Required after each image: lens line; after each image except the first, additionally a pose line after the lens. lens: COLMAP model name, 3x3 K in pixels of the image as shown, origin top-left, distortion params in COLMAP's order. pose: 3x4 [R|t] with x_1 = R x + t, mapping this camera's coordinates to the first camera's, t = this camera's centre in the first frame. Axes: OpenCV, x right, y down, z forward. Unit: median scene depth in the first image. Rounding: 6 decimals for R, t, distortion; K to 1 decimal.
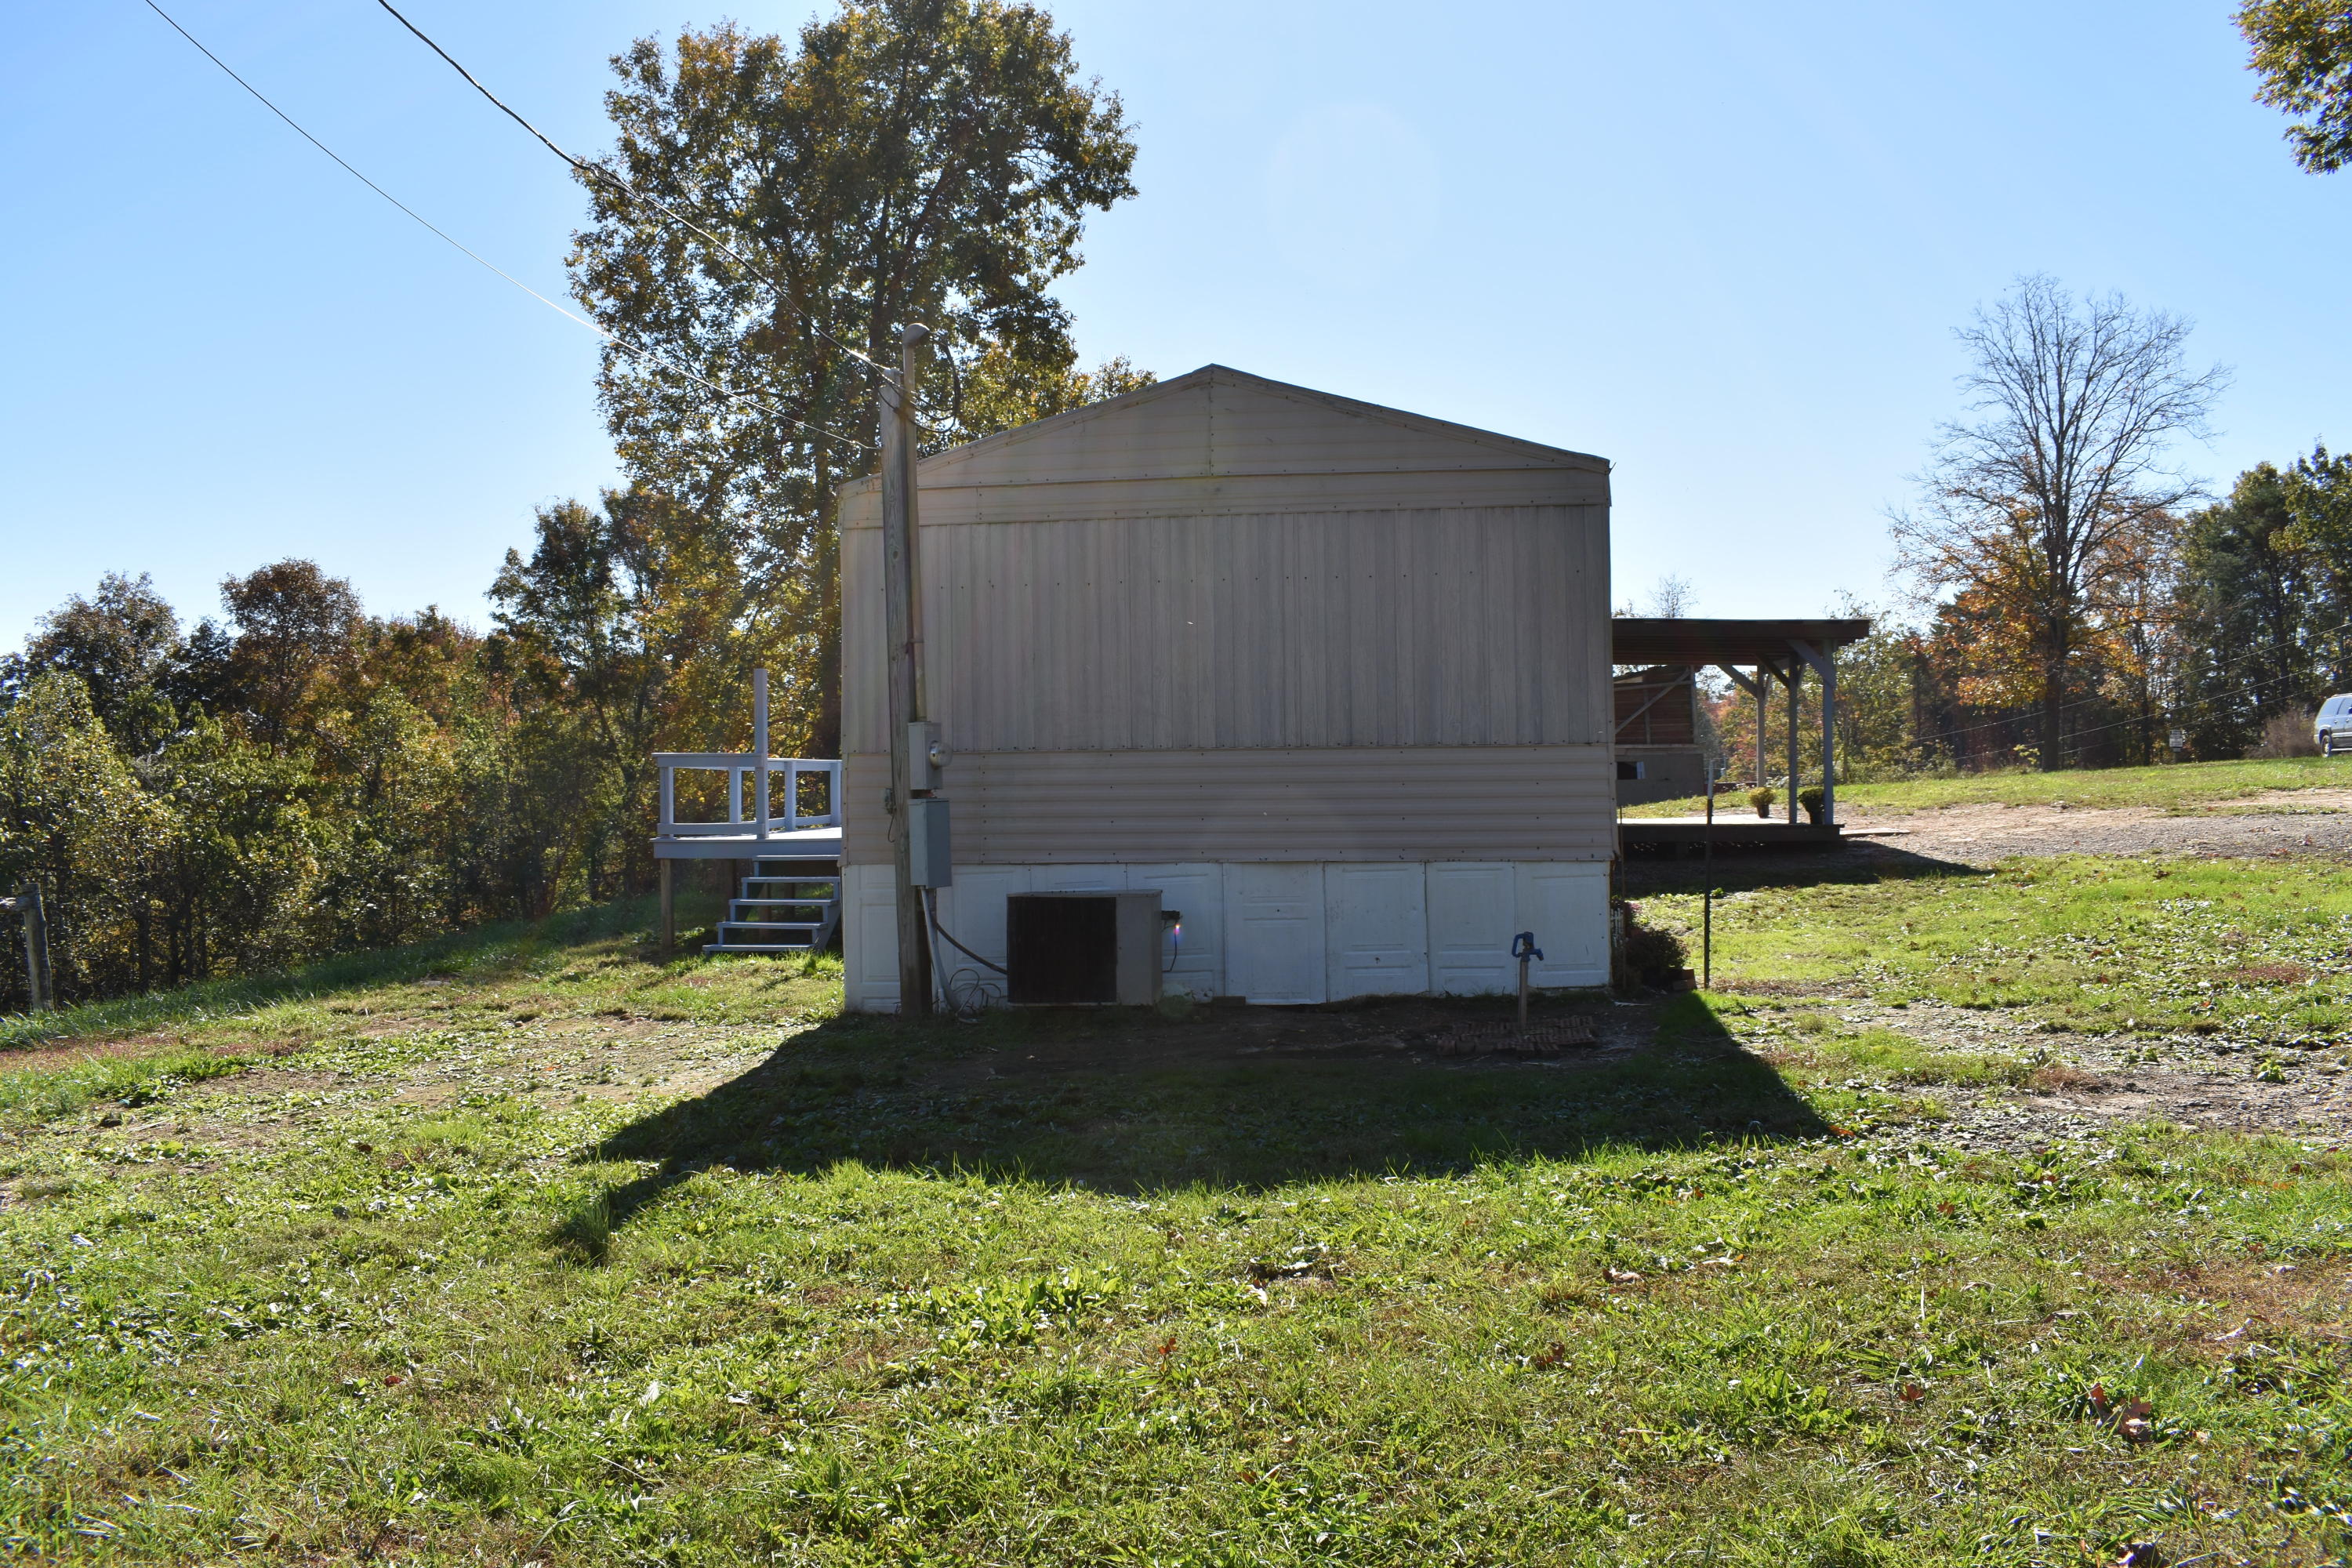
lens RADIAL K [[1767.6, 0, 1174.7], [0, 1767.6, 789.1], [0, 0, 1]] dist [-0.087539, -0.000315]
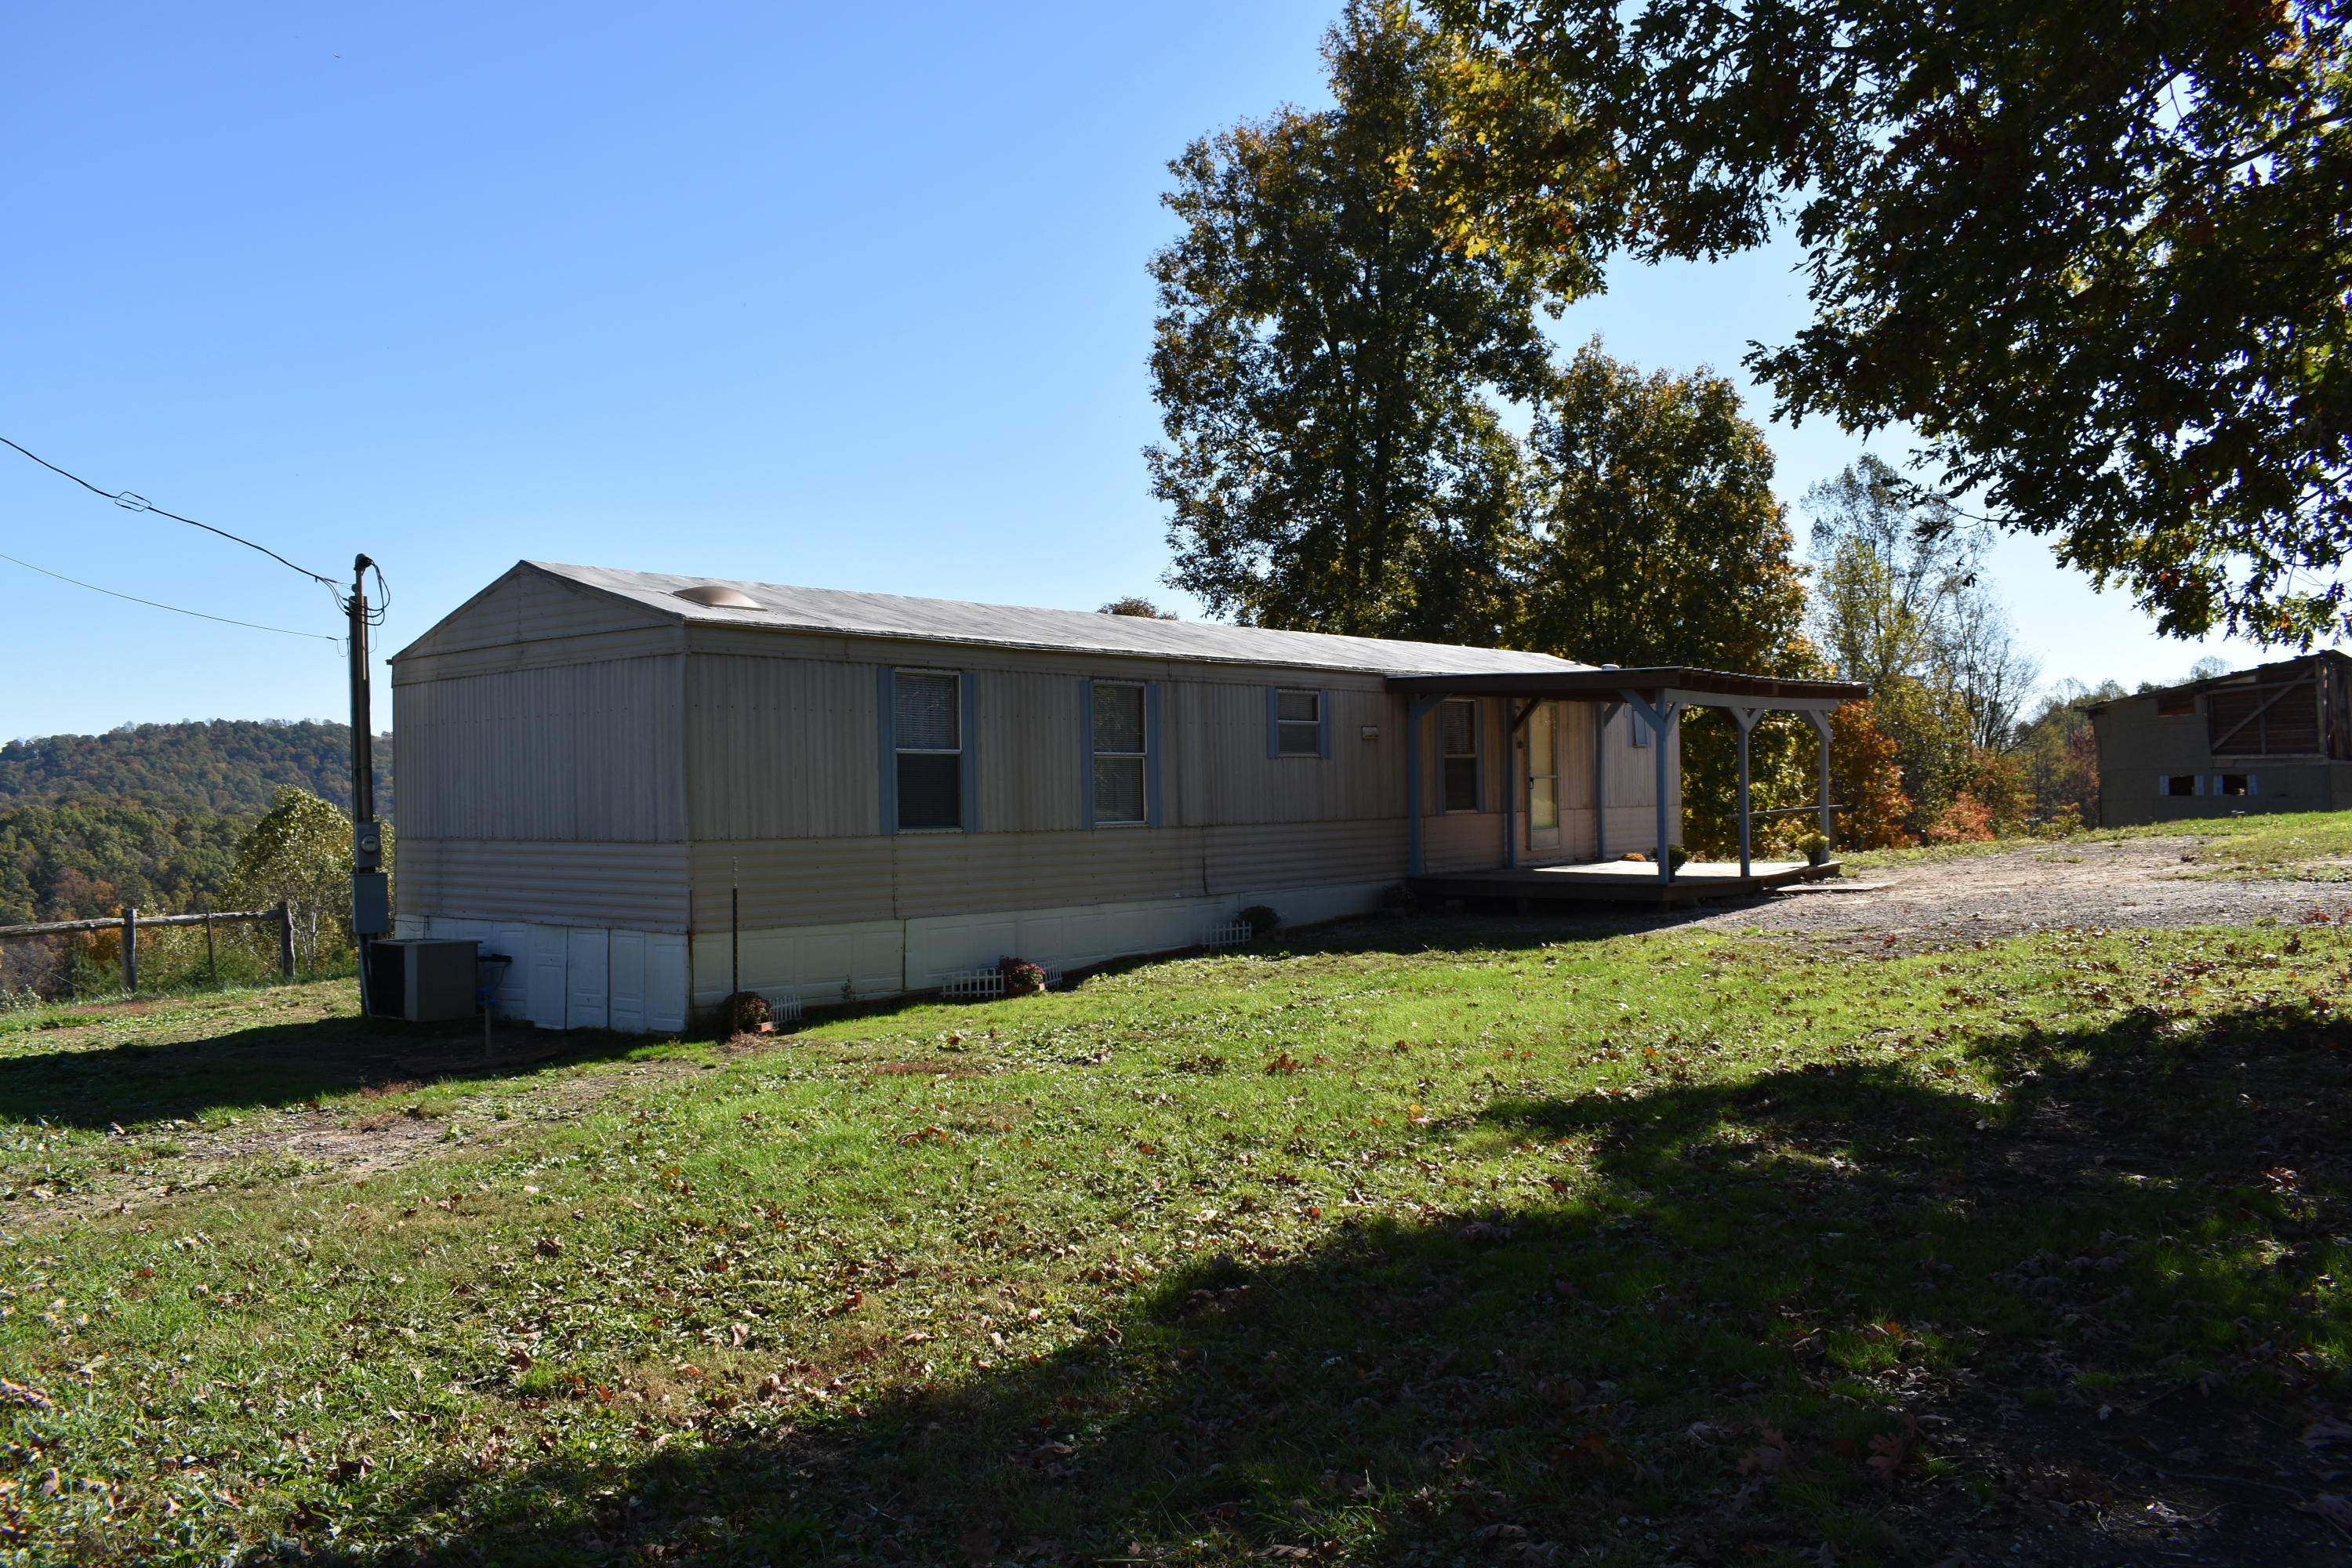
lens RADIAL K [[1767.6, 0, 1168.3], [0, 1767.6, 786.5], [0, 0, 1]] dist [-0.087539, -0.000315]
pose [[0.848727, -0.001587, -0.528828, 1.169617], [0.001702, 0.999999, -0.000270, -0.063231], [0.528828, -0.000671, 0.848729, 0.110560]]
